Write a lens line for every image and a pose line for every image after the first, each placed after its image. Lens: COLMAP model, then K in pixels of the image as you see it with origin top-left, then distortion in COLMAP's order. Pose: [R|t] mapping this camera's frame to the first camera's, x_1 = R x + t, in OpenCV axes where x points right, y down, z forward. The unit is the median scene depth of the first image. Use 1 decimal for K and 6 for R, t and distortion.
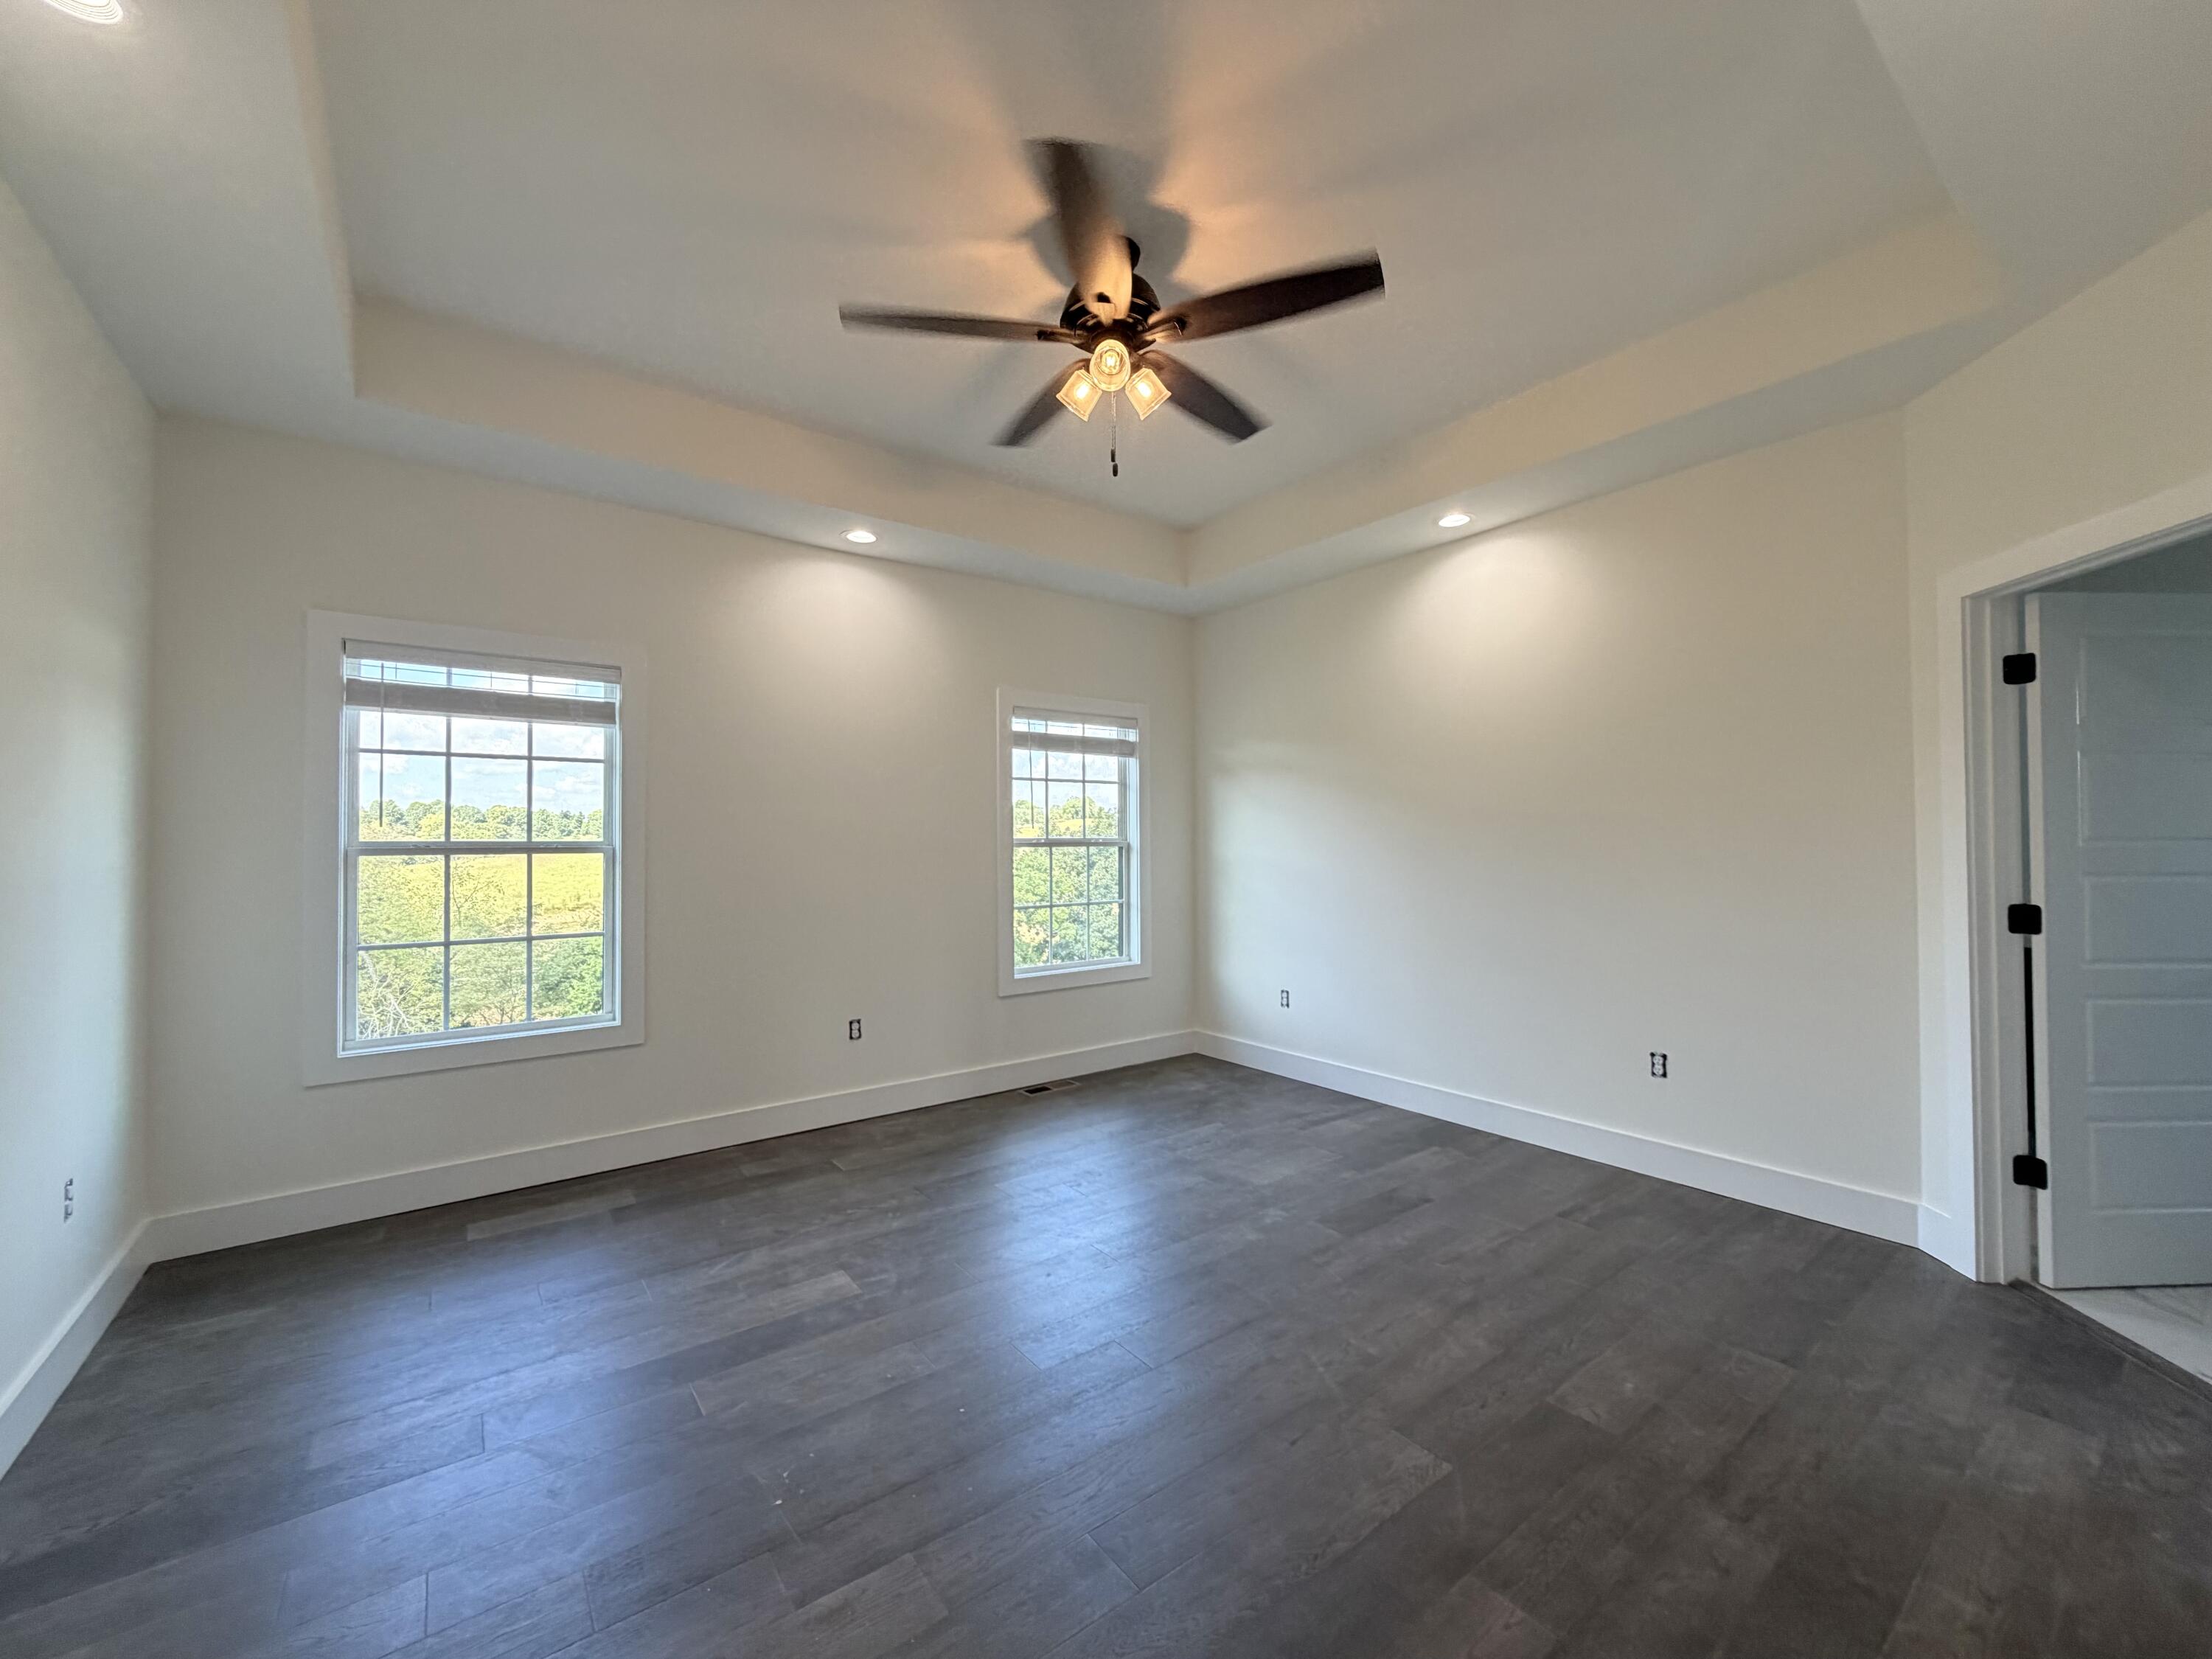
lens RADIAL K [[883.7, 0, 1106.0], [0, 883.7, 829.5], [0, 0, 1]] dist [0.000241, 0.000020]
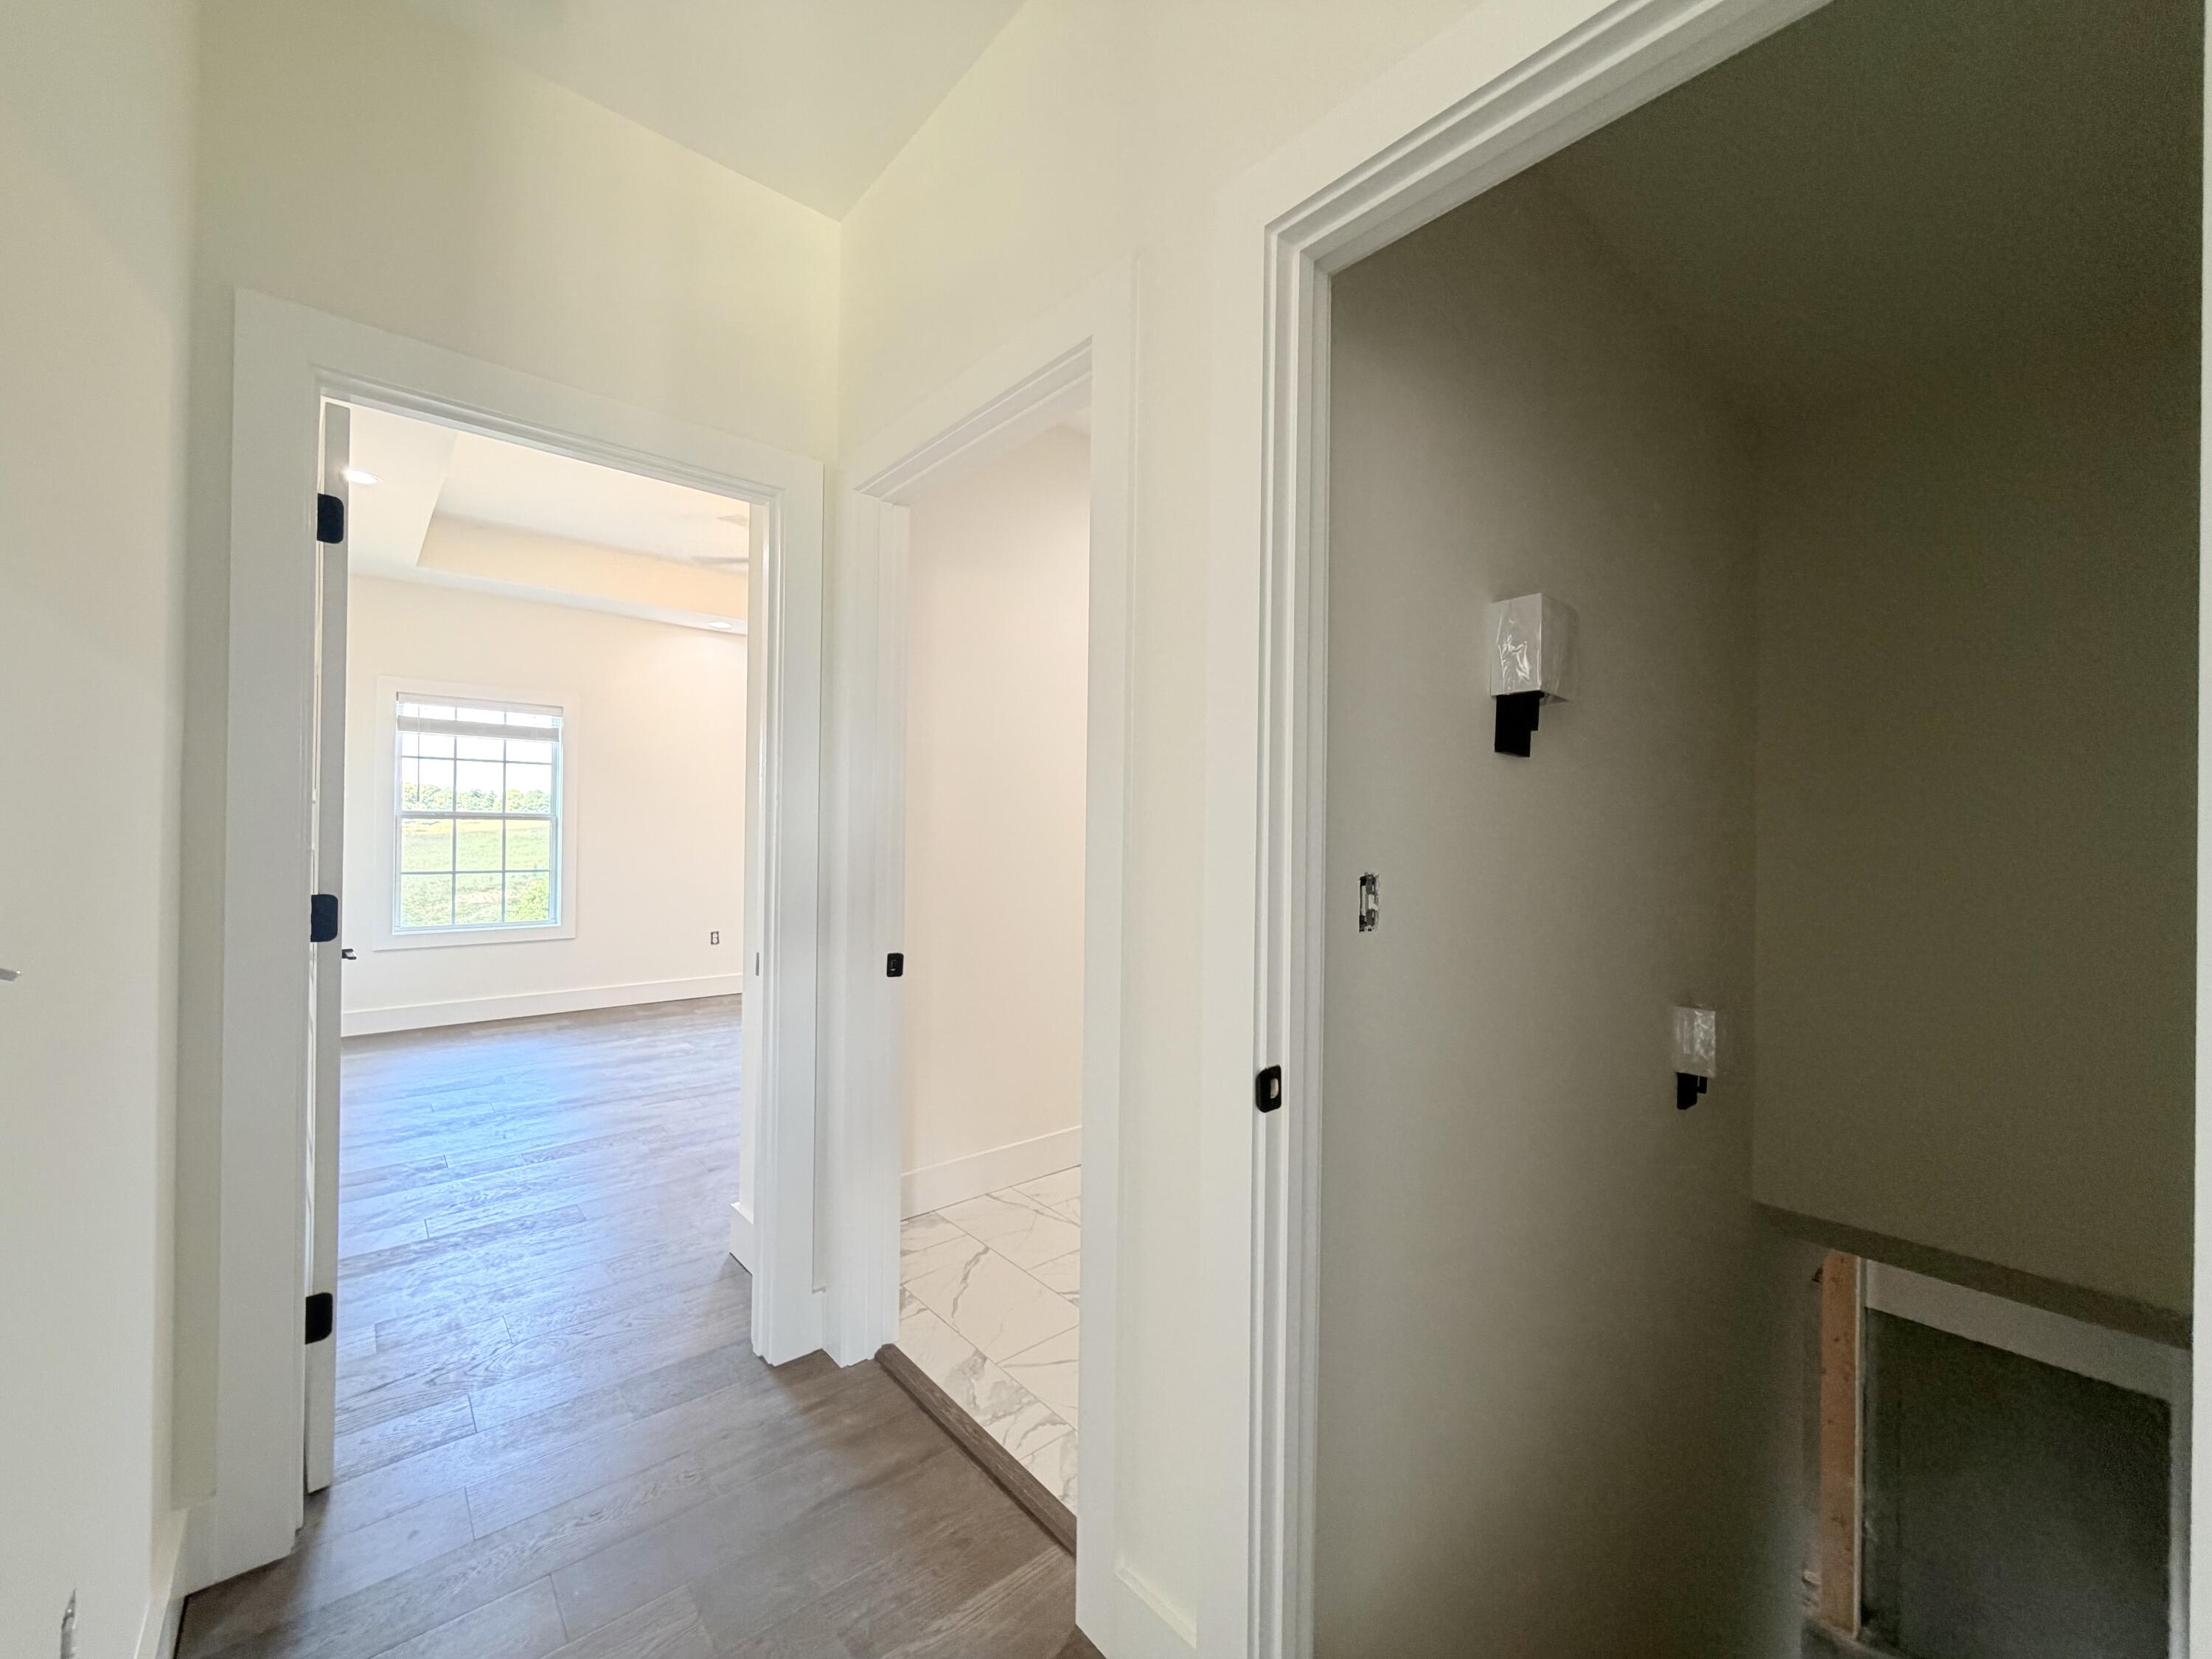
lens RADIAL K [[883.7, 0, 1106.0], [0, 883.7, 829.5], [0, 0, 1]] dist [0.000241, 0.000020]
pose [[0.996798, 0.019250, 0.077613, 0.342113], [-0.020044, 0.999754, 0.009466, 0.006689], [-0.077412, -0.010992, 0.996939, -0.737413]]
